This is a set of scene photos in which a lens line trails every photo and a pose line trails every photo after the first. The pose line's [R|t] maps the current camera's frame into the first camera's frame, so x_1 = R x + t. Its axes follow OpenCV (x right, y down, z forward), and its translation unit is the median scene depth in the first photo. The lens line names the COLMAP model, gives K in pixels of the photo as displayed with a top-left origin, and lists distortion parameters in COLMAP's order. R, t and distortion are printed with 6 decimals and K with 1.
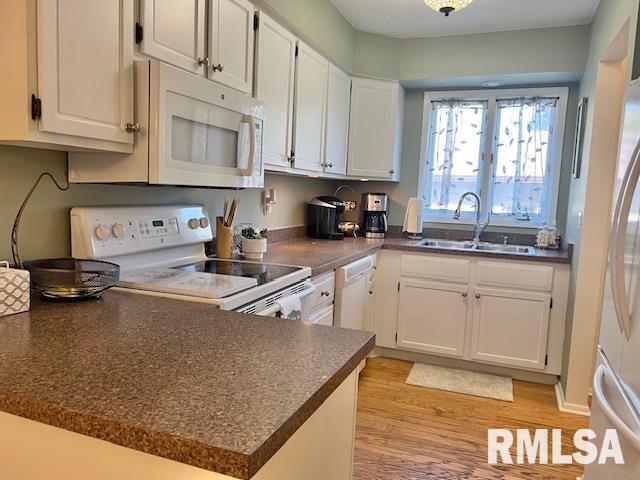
lens RADIAL K [[484.5, 0, 323.0], [0, 484.5, 241.9], [0, 0, 1]] dist [0.040371, -0.032434]
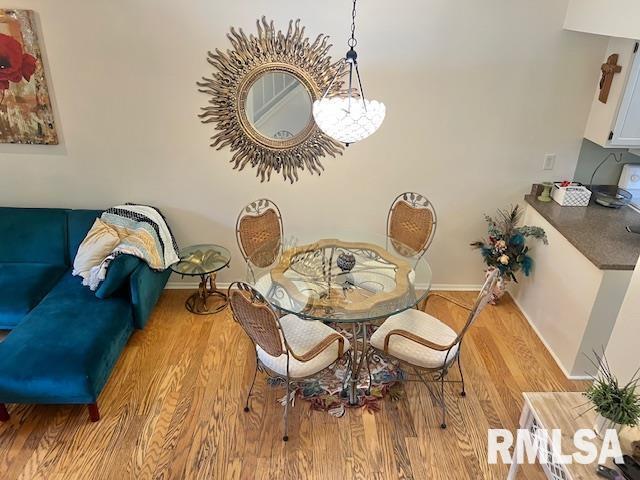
lens RADIAL K [[484.5, 0, 323.0], [0, 484.5, 241.9], [0, 0, 1]] dist [0.040371, -0.032434]
pose [[0.392117, 0.386571, -0.834750, 1.043385], [-0.108687, 0.920533, 0.375242, -0.481639], [0.913472, -0.056413, 0.402972, -1.285151]]
